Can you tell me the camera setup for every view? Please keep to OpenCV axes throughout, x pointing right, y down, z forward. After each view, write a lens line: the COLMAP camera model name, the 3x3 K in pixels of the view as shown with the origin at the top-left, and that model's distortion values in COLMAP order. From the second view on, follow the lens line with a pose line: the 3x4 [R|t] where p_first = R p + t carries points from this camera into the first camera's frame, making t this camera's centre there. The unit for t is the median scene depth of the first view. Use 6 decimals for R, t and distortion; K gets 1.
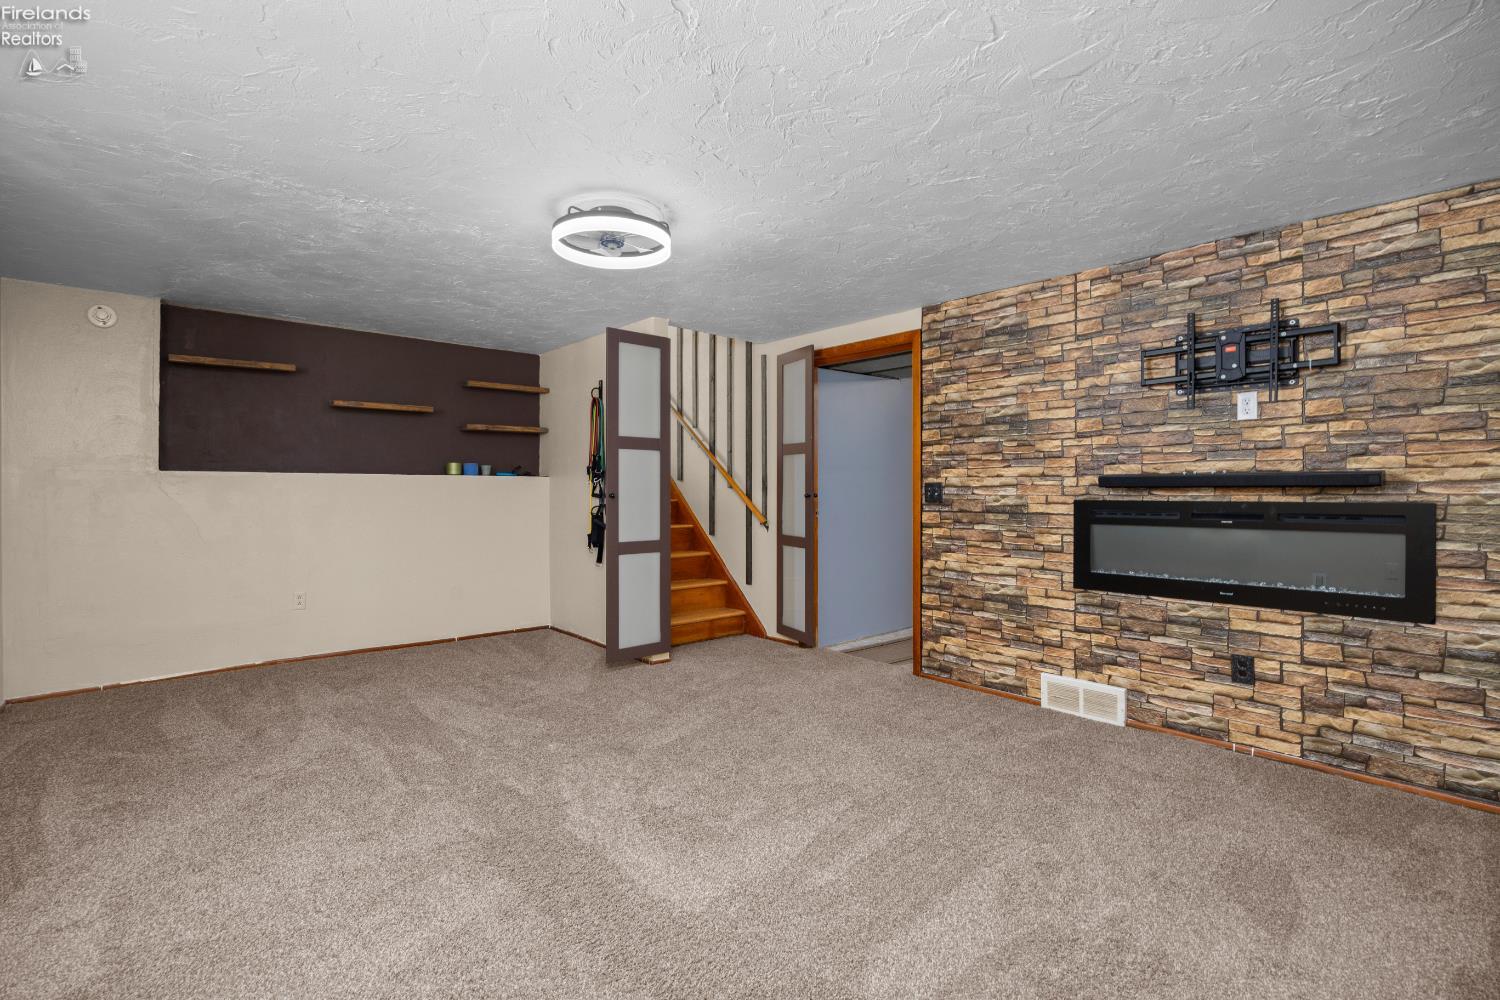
lens RADIAL K [[692.6, 0, 751.1], [0, 692.6, 490.2], [0, 0, 1]] dist [-0.023126, 0.001350]
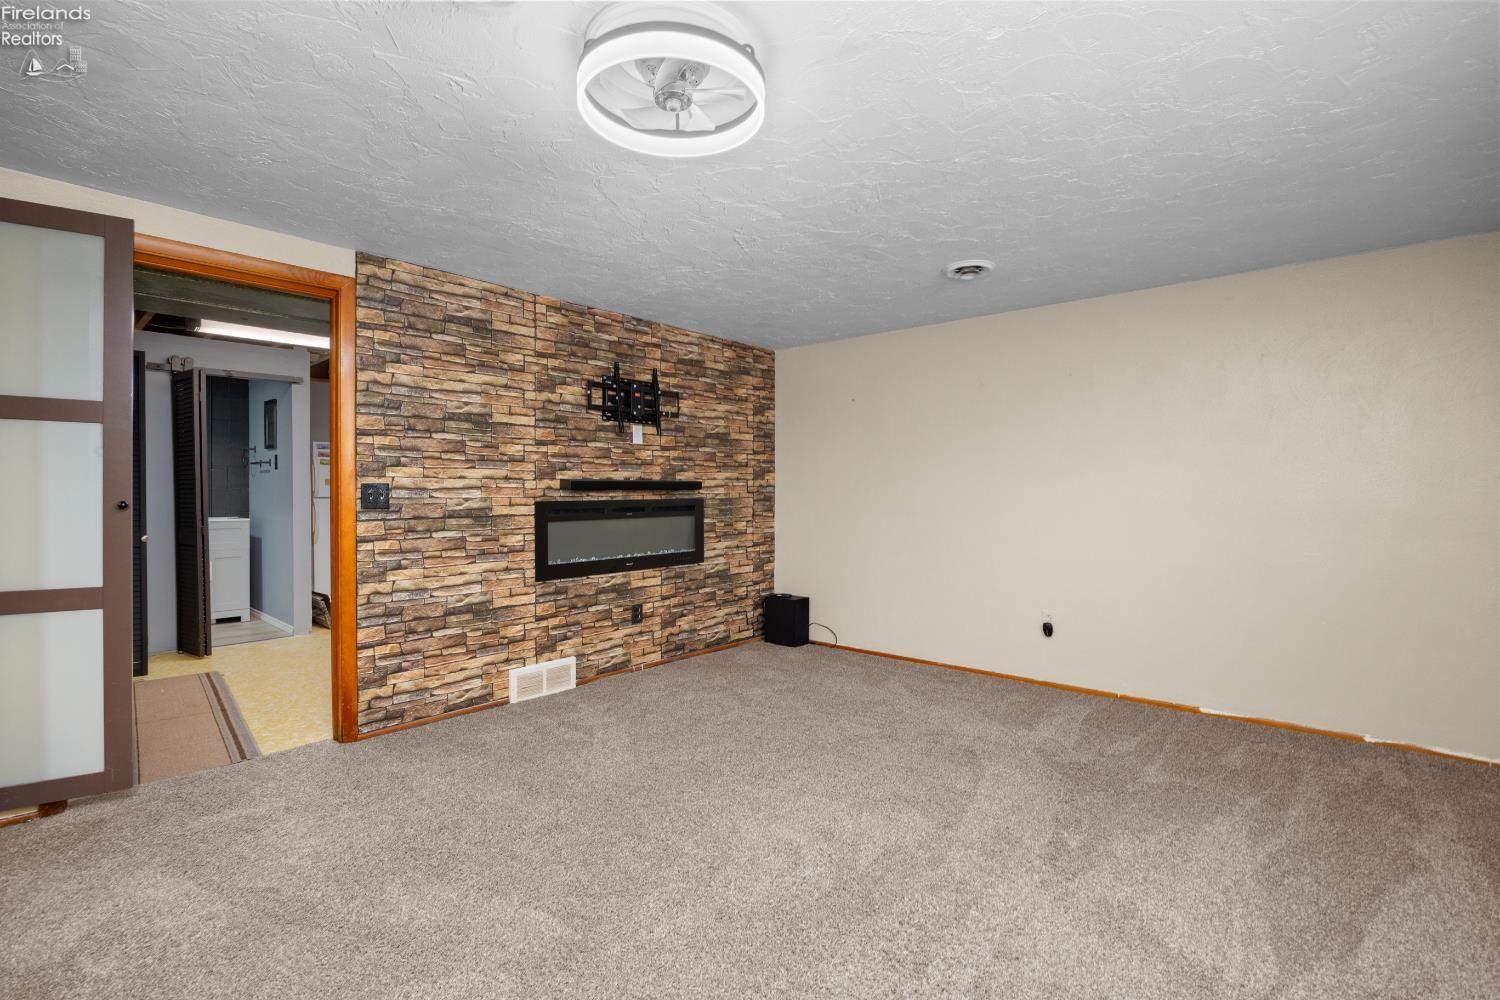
lens RADIAL K [[692.6, 0, 782.3], [0, 692.6, 503.1], [0, 0, 1]] dist [-0.023126, 0.001350]
pose [[-0.165367, -0.013100, 0.986145, -0.681421], [0.008246, 0.999858, 0.014665, 0.004193], [-0.986198, 0.010557, -0.165236, 0.800012]]
